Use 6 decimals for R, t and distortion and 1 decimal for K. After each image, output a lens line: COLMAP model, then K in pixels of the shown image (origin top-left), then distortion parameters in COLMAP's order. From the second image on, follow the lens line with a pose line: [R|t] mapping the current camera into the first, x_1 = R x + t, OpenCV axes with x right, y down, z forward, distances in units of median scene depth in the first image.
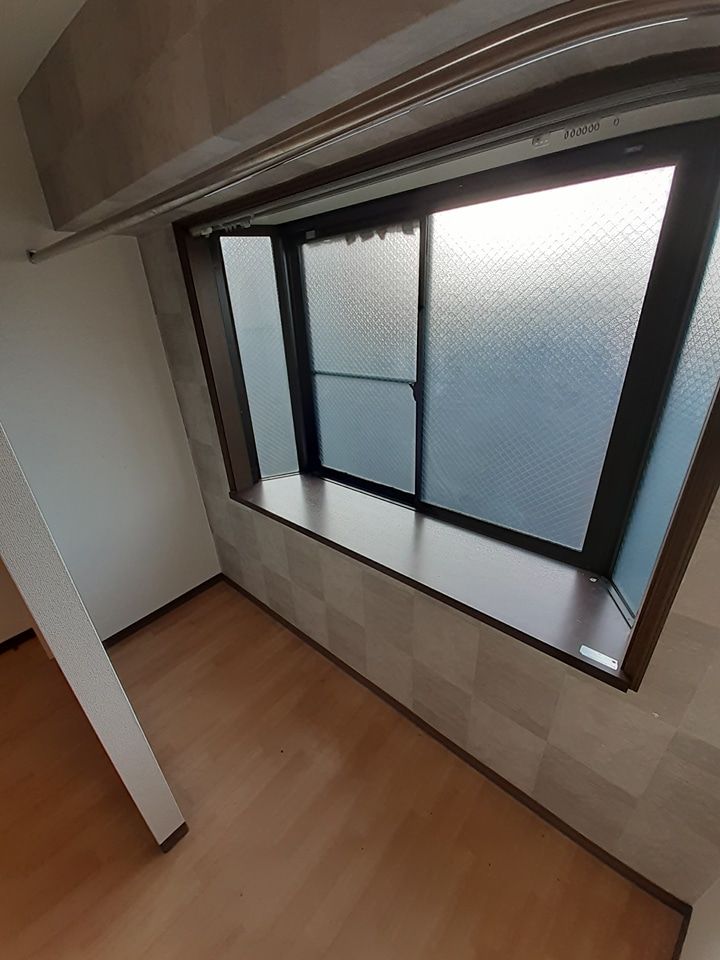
lens RADIAL K [[387.7, 0, 353.1], [0, 387.7, 483.2], [0, 0, 1]] dist [-0.000013, -0.000245]
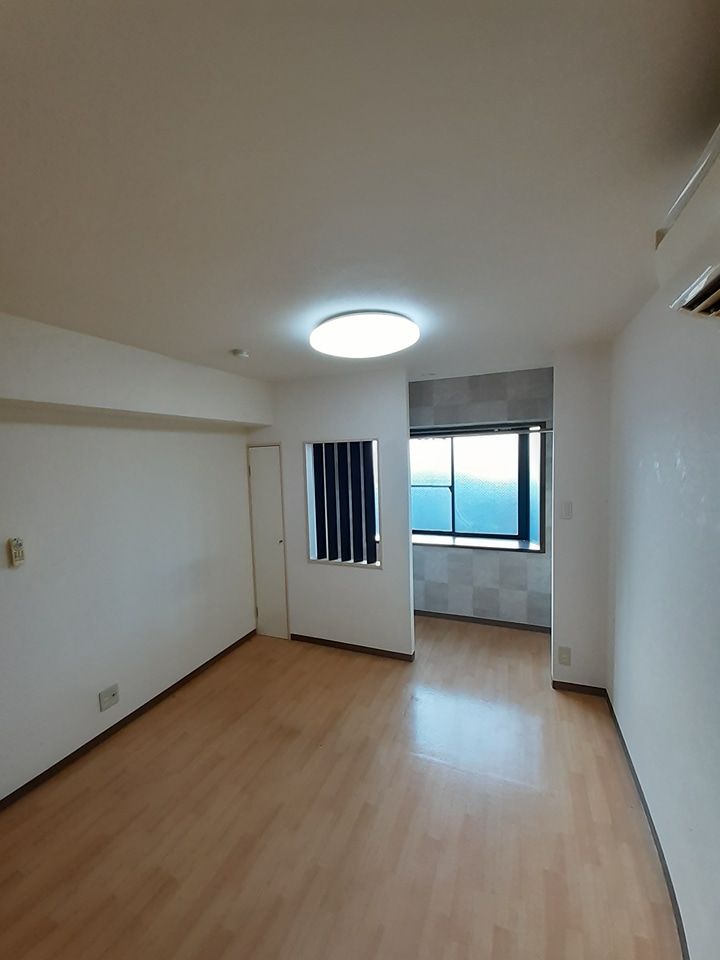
lens RADIAL K [[387.7, 0, 353.1], [0, 387.7, 483.2], [0, 0, 1]] dist [-0.000013, -0.000245]
pose [[0.954250, -0.006463, 0.298939, -1.458211], [0.117082, 0.928011, -0.353677, 0.680522], [-0.275132, 0.372497, 0.886312, -1.394966]]
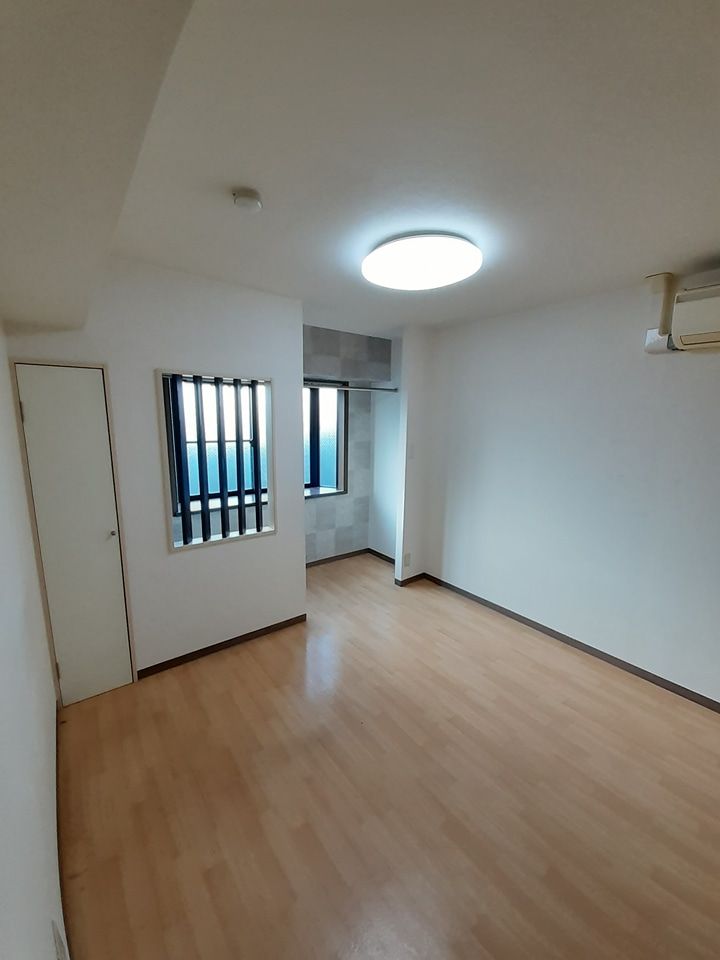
lens RADIAL K [[387.7, 0, 353.1], [0, 387.7, 483.2], [0, 0, 1]] dist [-0.000013, -0.000245]
pose [[0.202848, -0.116010, 0.972314, -2.449974], [0.398382, 0.916843, 0.026280, 0.224224], [-0.894508, 0.382022, 0.232196, -0.110068]]
